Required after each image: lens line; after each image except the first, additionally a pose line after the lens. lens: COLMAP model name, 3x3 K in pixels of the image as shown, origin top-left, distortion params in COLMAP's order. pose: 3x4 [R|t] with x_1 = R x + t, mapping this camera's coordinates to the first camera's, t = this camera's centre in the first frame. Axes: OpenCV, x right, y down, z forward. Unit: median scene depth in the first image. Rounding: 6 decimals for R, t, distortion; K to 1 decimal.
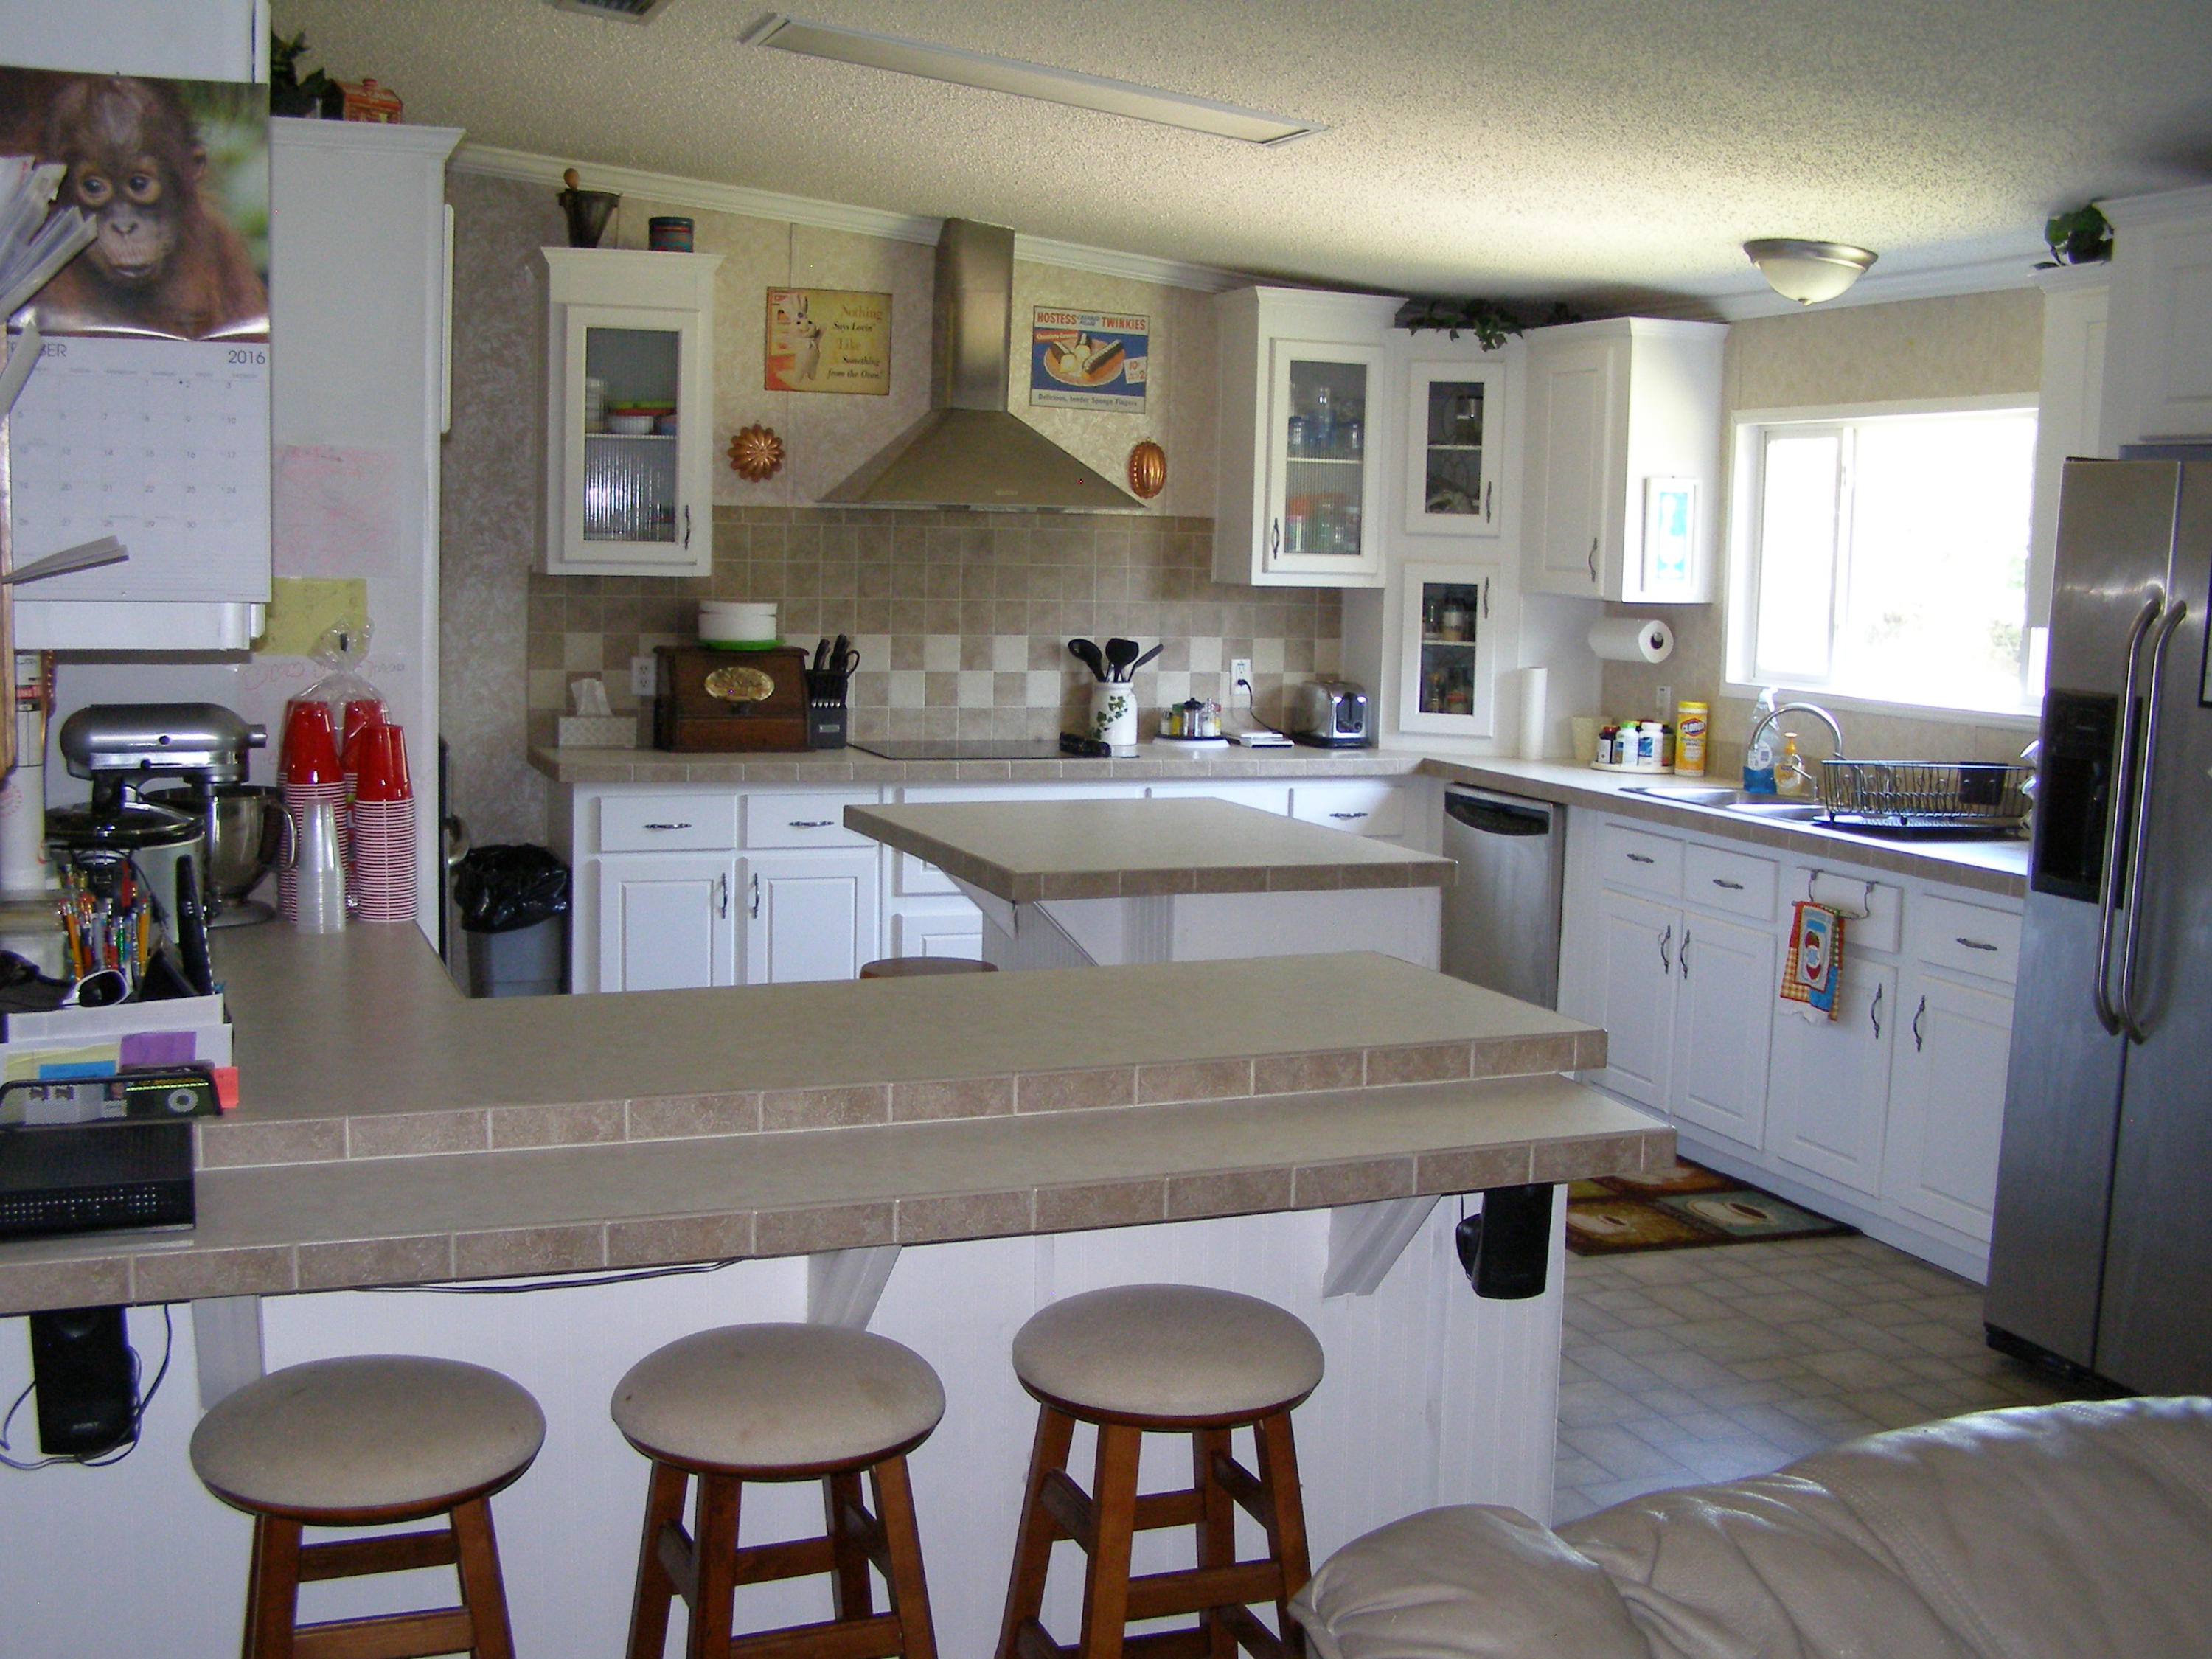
lens RADIAL K [[2450.5, 0, 1106.0], [0, 2450.5, 829.5], [0, 0, 1]] dist [-0.183965, 0.002033]
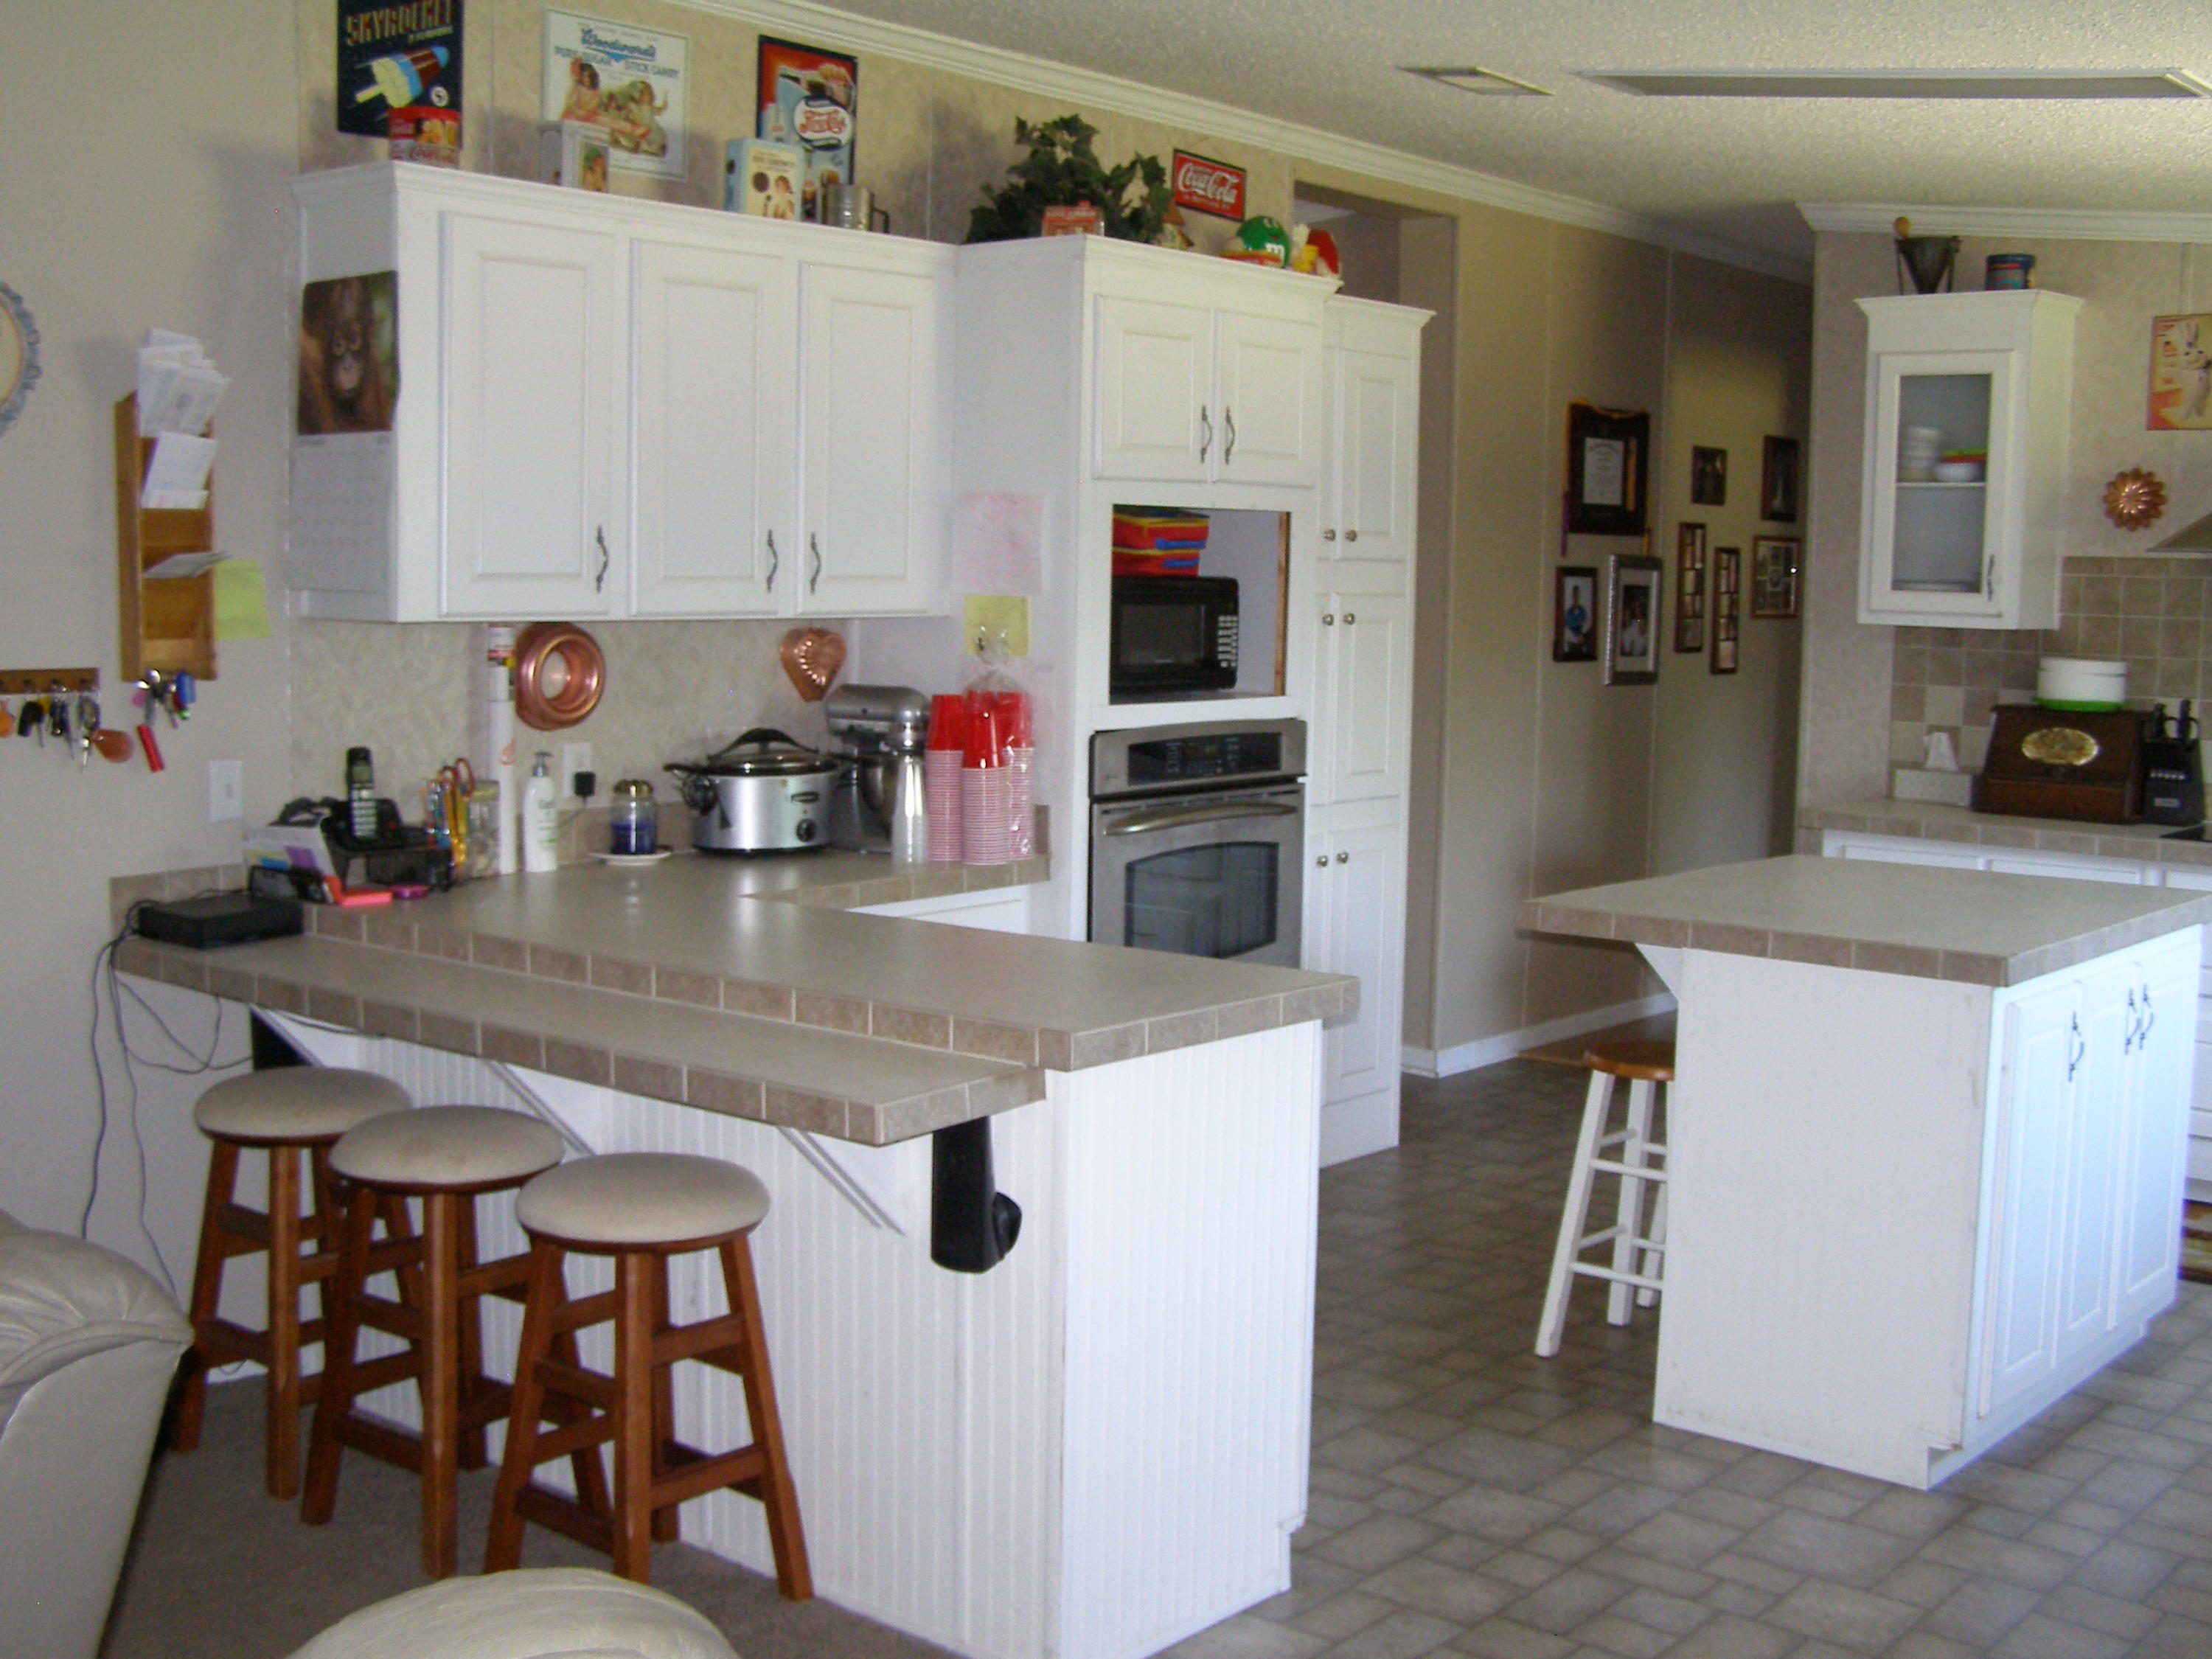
lens RADIAL K [[2522.6, 0, 1098.8], [0, 2522.6, 818.4], [0, 0, 1]] dist [-0.217985, 0.437026]
pose [[0.493939, 0.072225, -0.866492, 0.461516], [-0.110158, 0.993712, 0.020034, -0.009885], [0.862490, 0.085556, 0.498789, 0.200246]]
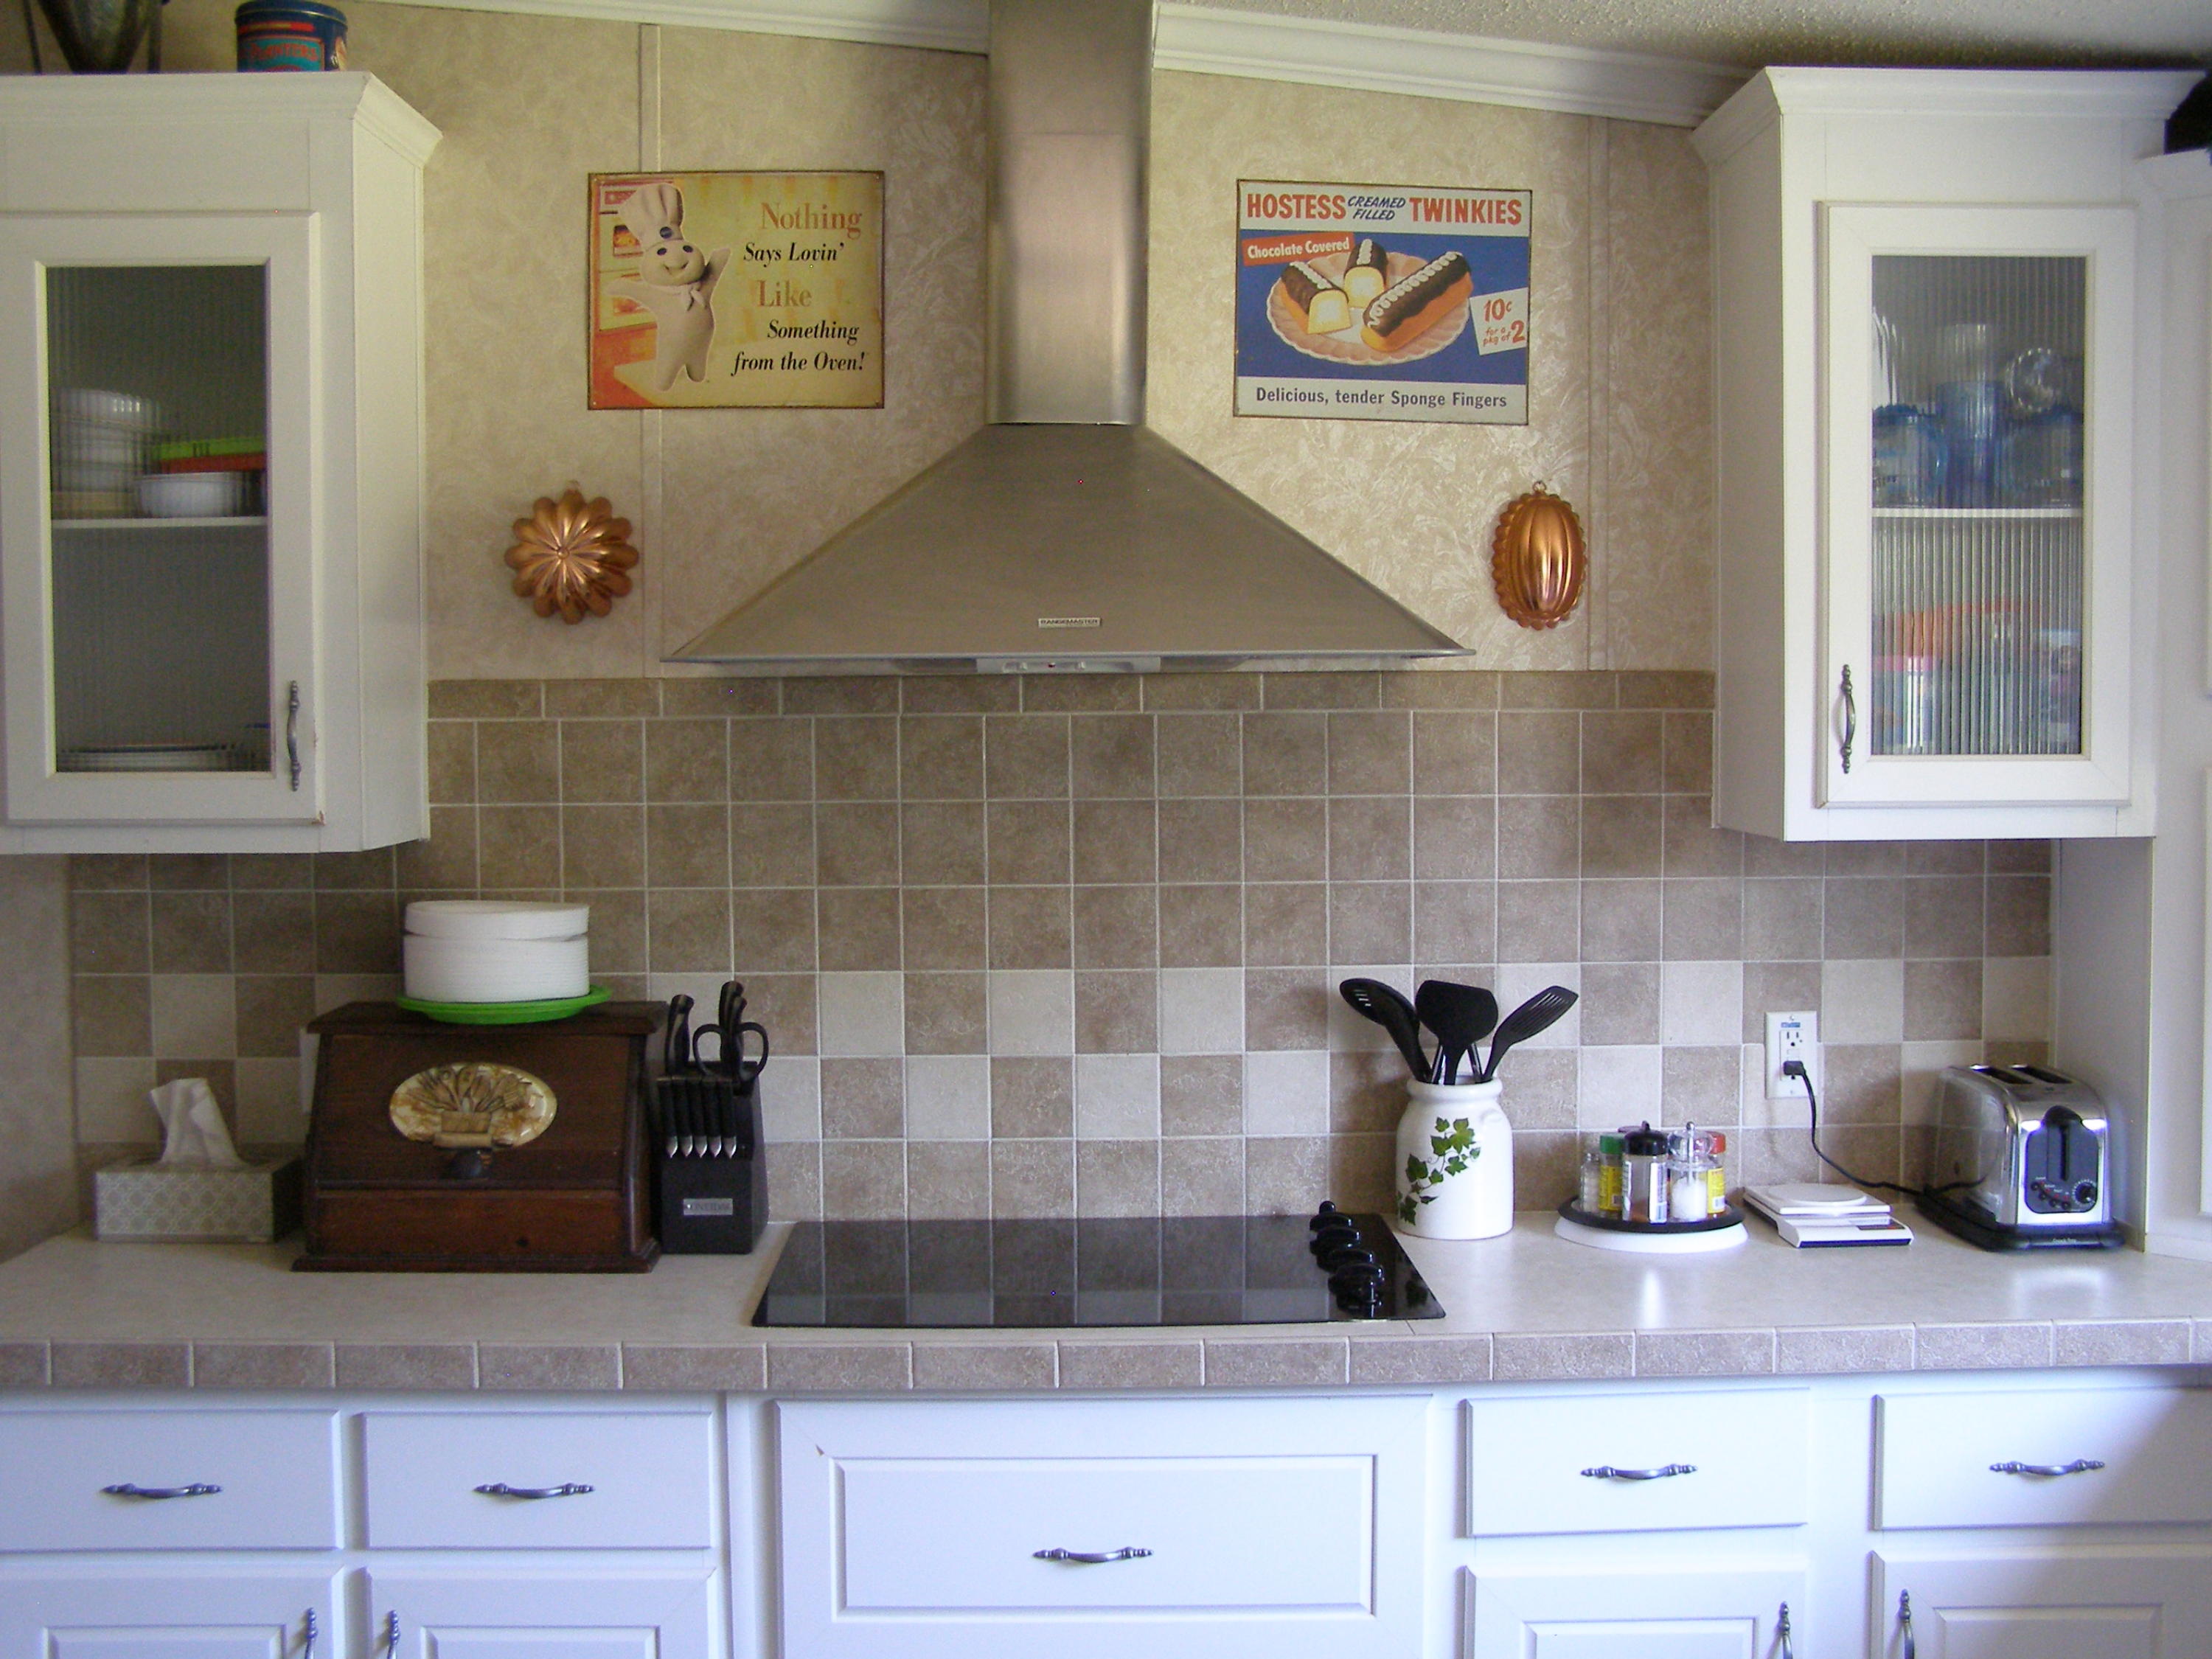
lens RADIAL K [[2522.6, 0, 1098.8], [0, 2522.6, 818.4], [0, 0, 1]] dist [-0.217985, 0.437026]
pose [[0.944683, -0.016787, -0.327556, 0.086416], [-0.008513, 0.997098, -0.075651, -0.072964], [0.327875, 0.074254, 0.941798, 0.594772]]
